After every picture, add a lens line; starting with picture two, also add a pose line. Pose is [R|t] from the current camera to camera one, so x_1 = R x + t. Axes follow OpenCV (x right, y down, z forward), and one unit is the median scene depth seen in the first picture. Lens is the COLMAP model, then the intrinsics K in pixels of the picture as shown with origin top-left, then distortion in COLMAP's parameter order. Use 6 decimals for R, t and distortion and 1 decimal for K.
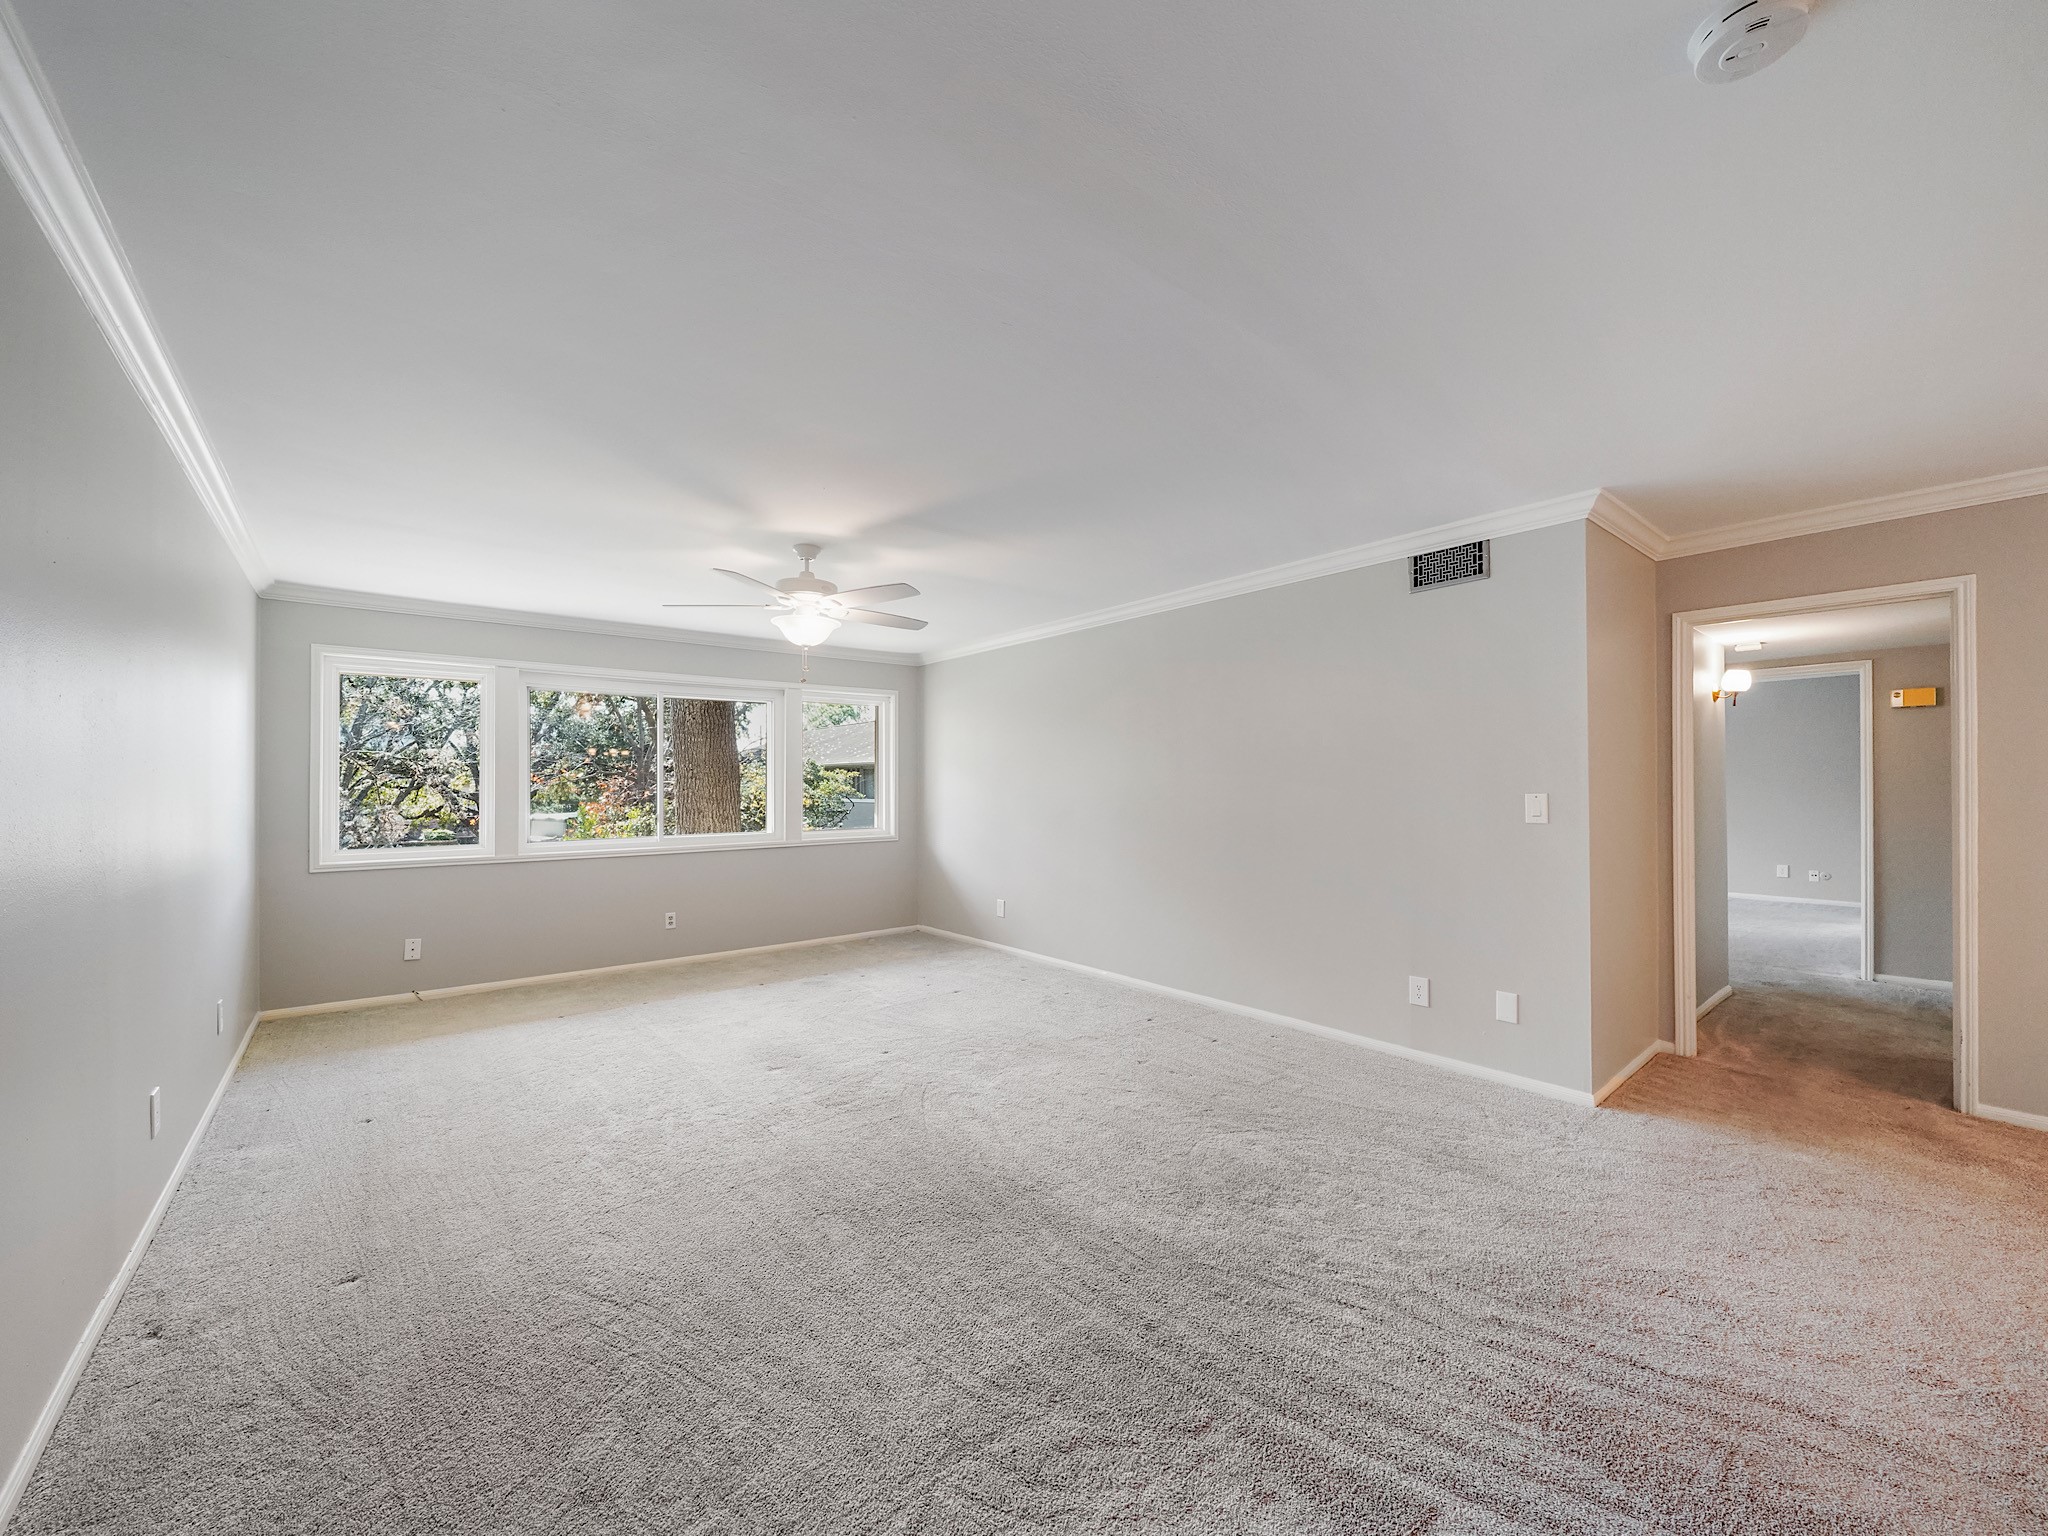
lens RADIAL K [[798.8, 0, 1018.0], [0, 798.8, 778.8], [0, 0, 1]] dist [-0.002637, -0.000340]
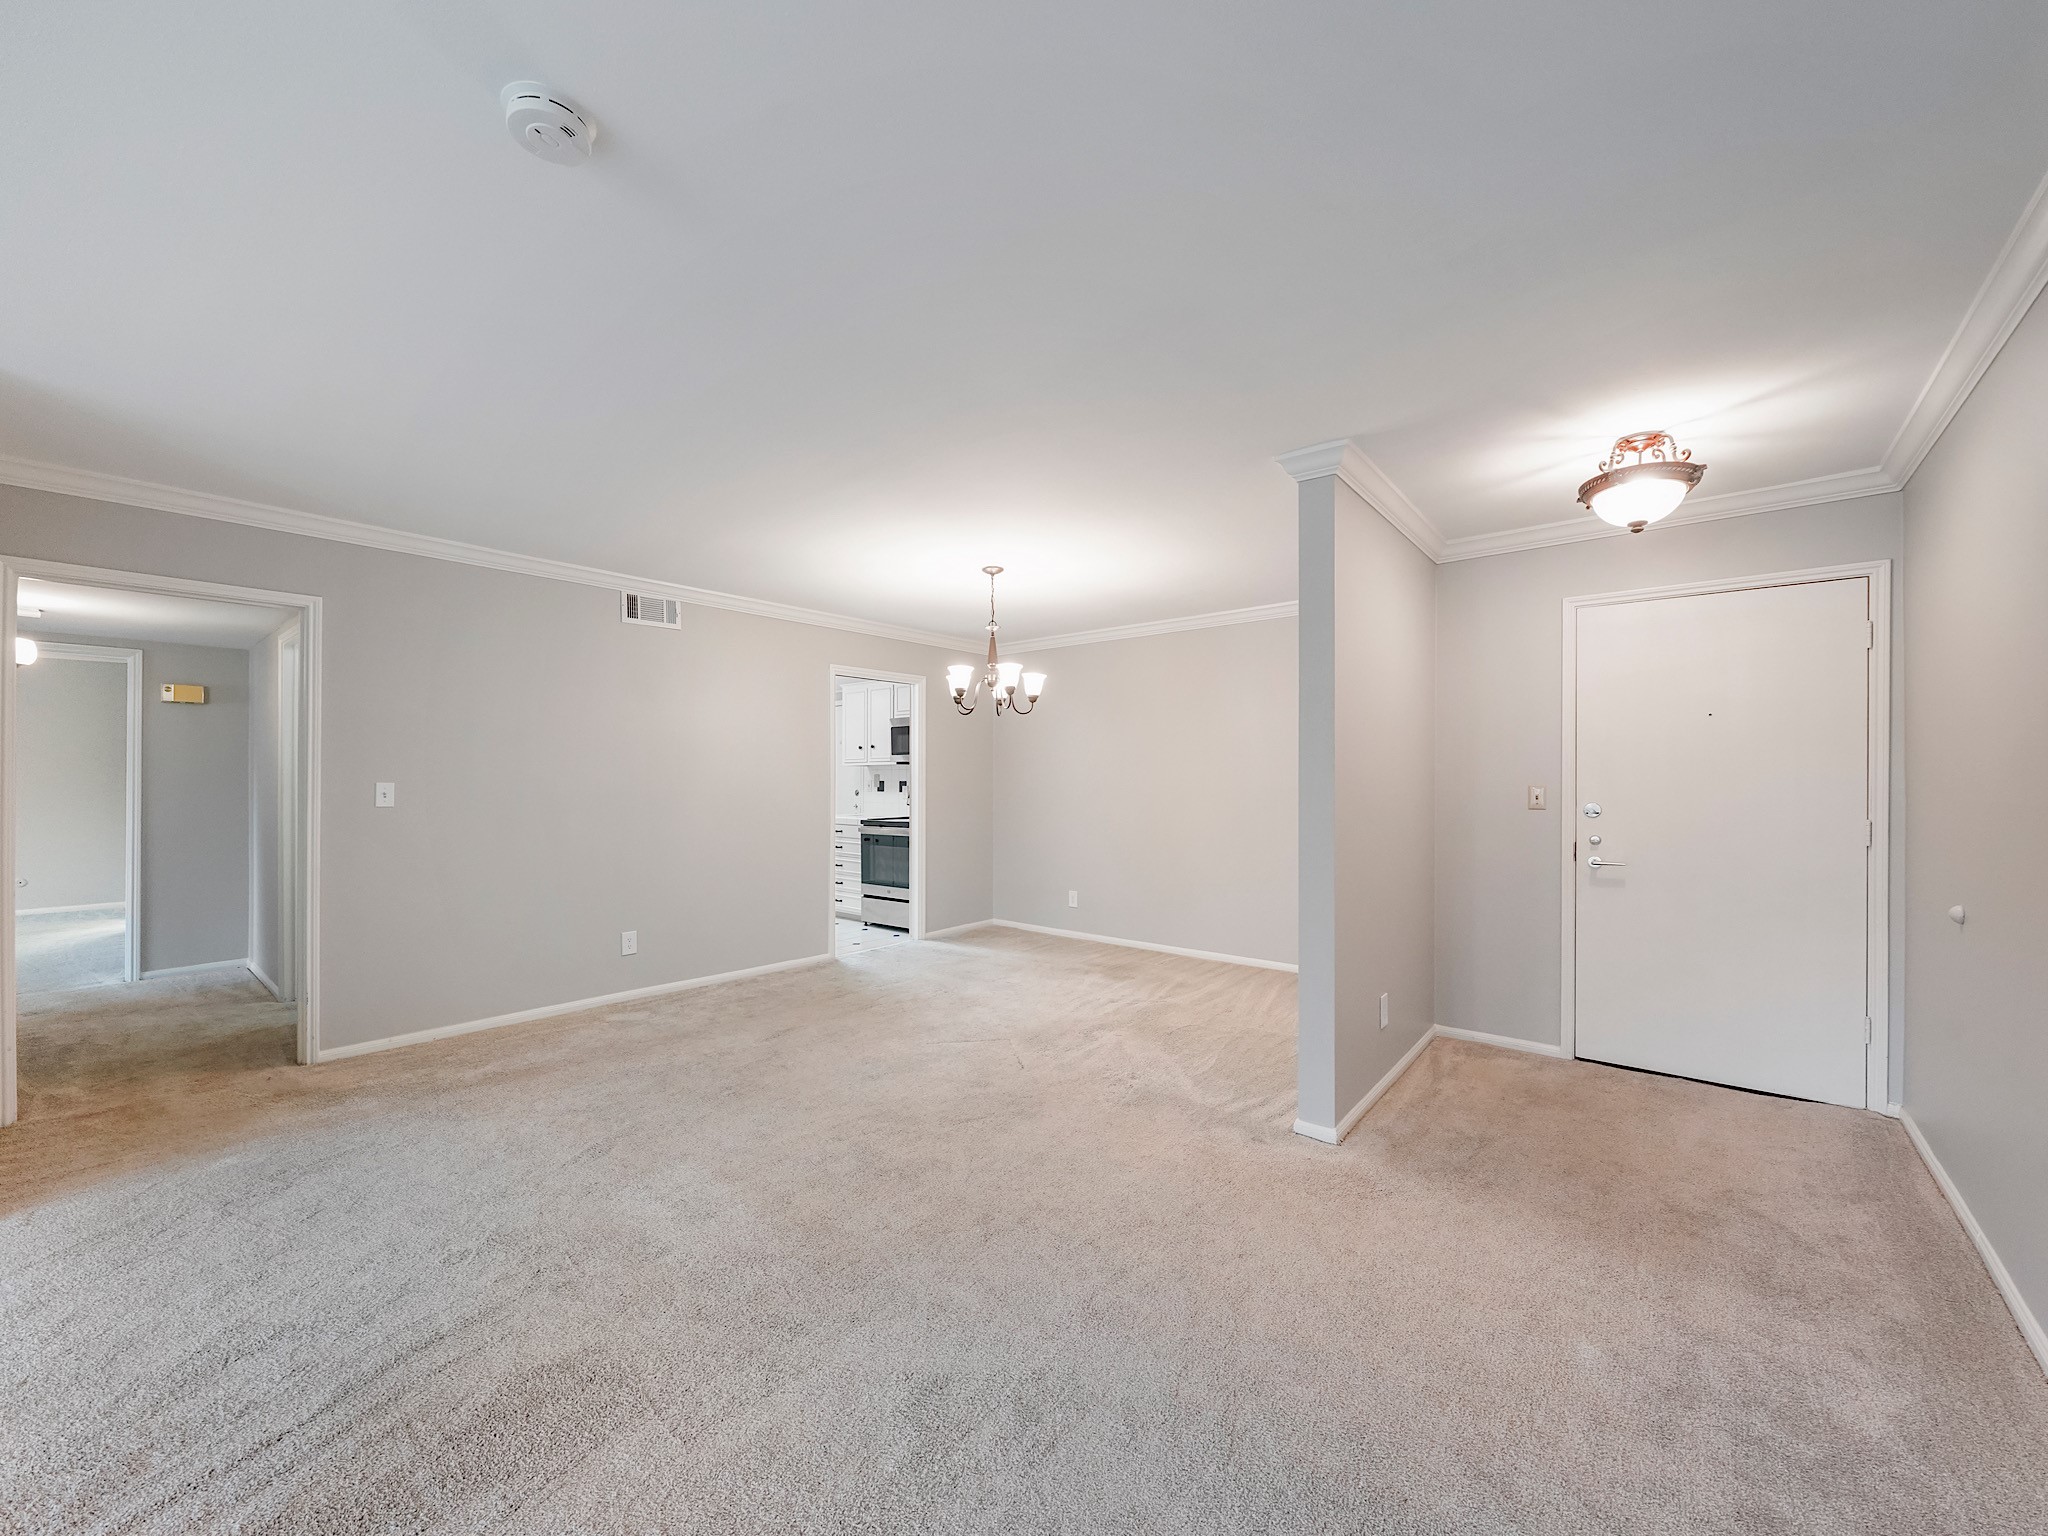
lens RADIAL K [[798.8, 0, 1018.0], [0, 798.8, 778.8], [0, 0, 1]] dist [-0.002637, -0.000340]
pose [[-0.181033, 0.002356, 0.983474, -0.112553], [-0.009254, 0.999949, -0.004099, 0.002753], [-0.983433, -0.009843, -0.181002, 0.178246]]
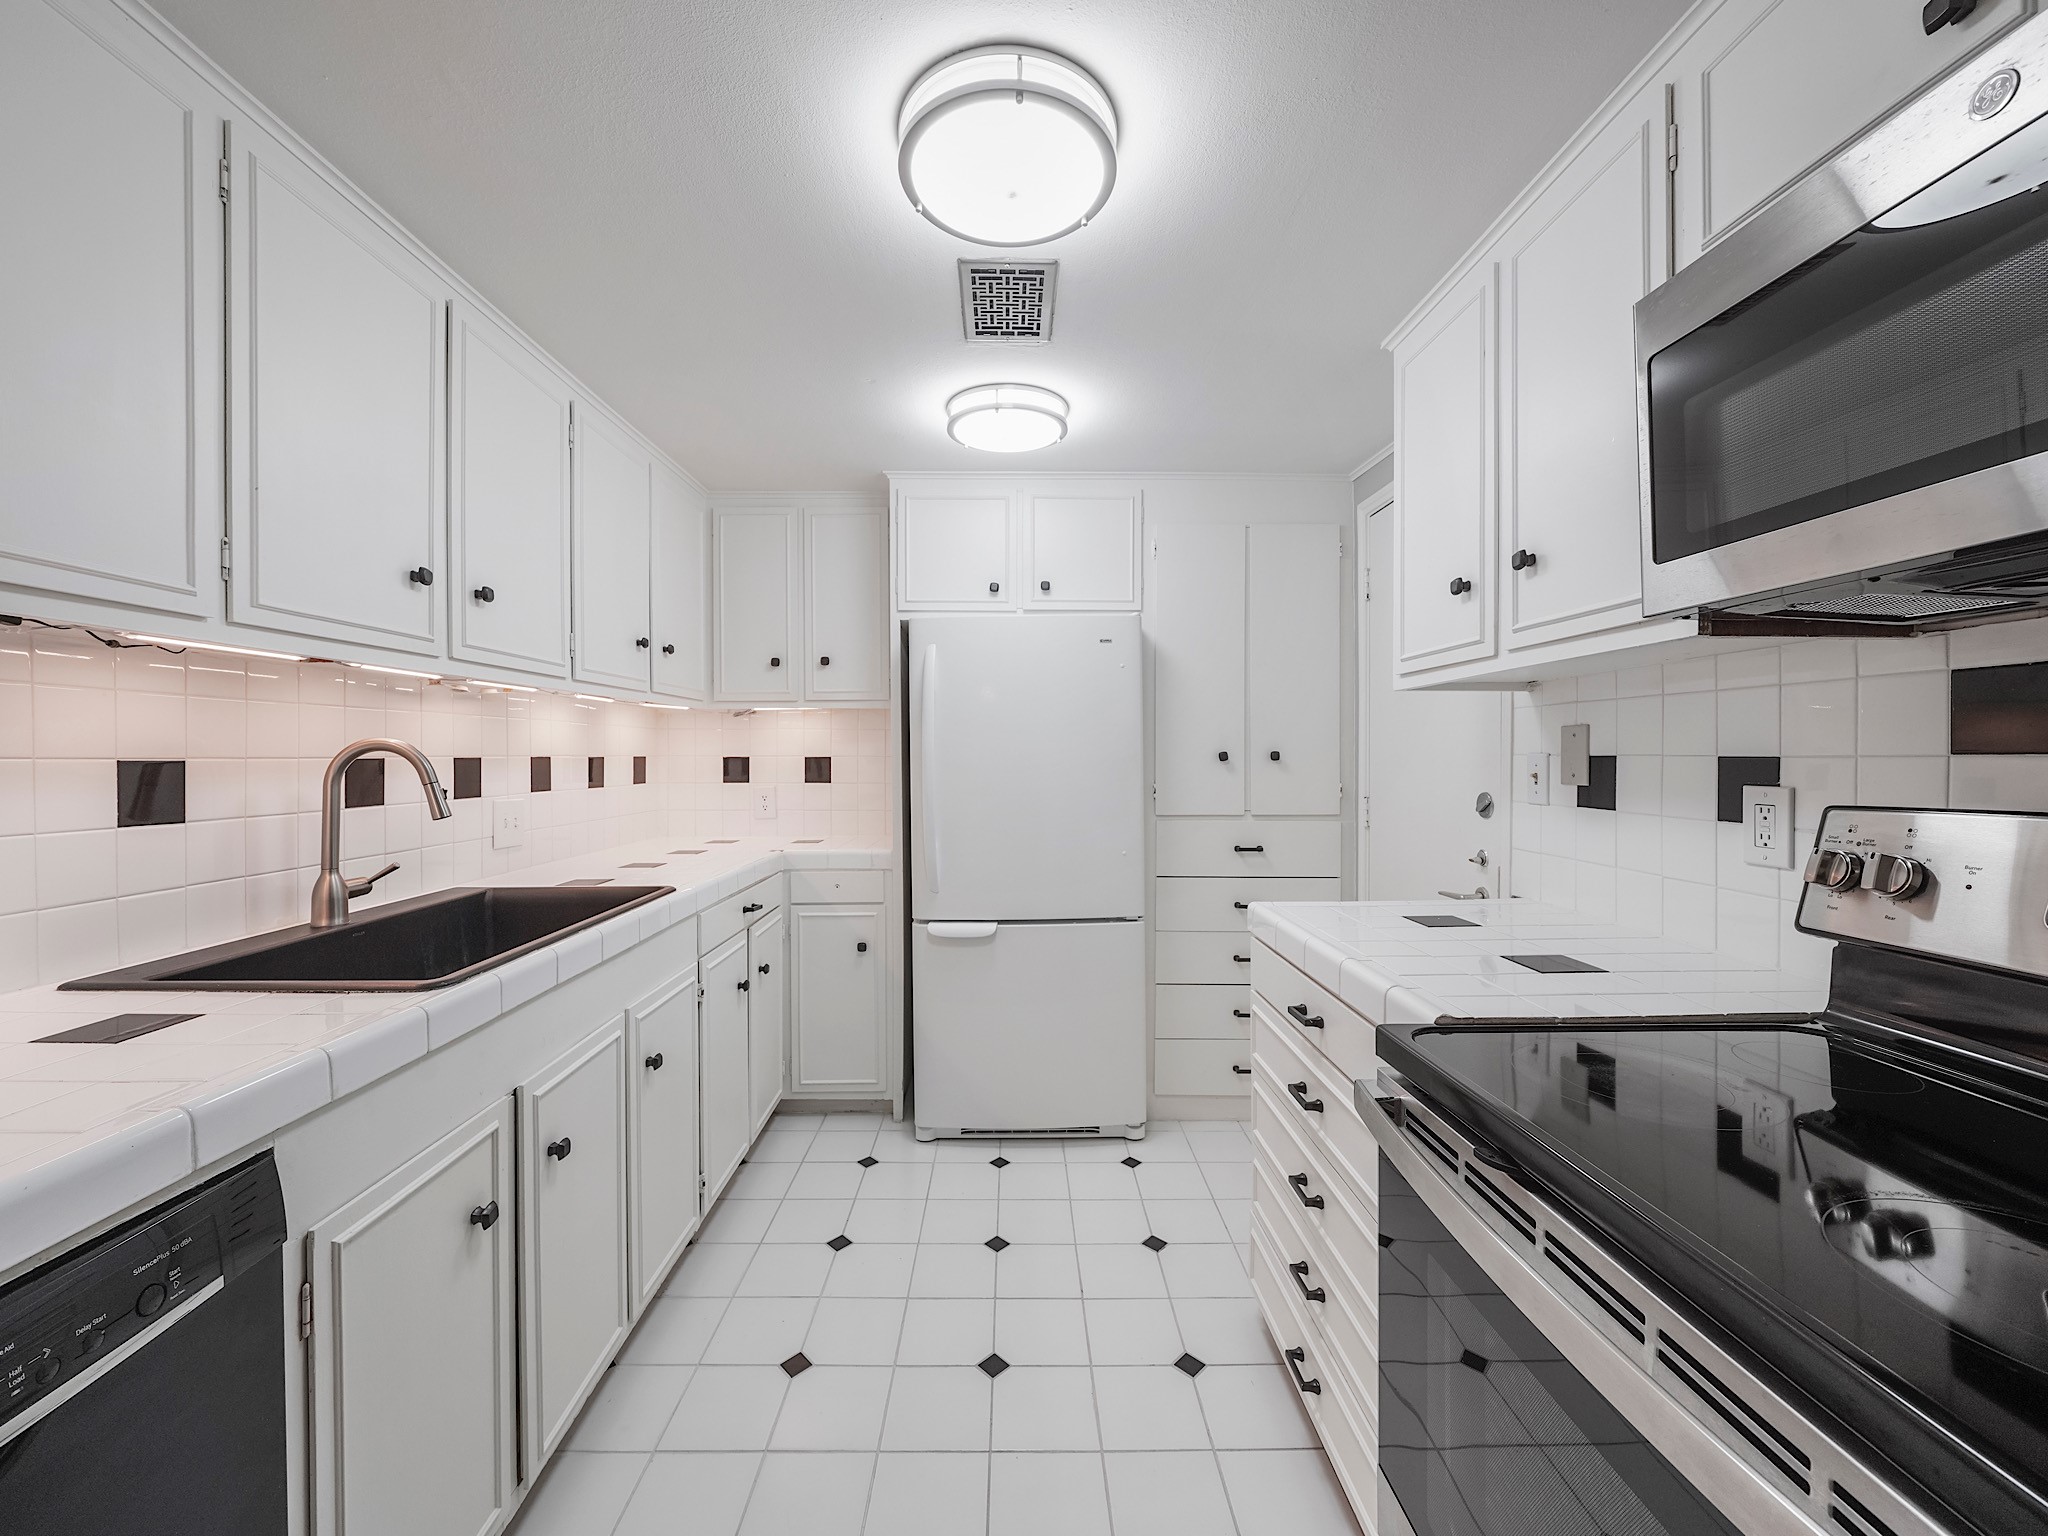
lens RADIAL K [[795.6, 0, 1017.7], [0, 795.6, 760.4], [0, 0, 1]] dist [-0.001234, -0.000278]
pose [[0.625207, -0.004226, 0.780447, 1.629212], [-0.008157, 0.999895, 0.011948, 0.002239], [-0.780416, -0.013836, 0.625107, 0.125893]]
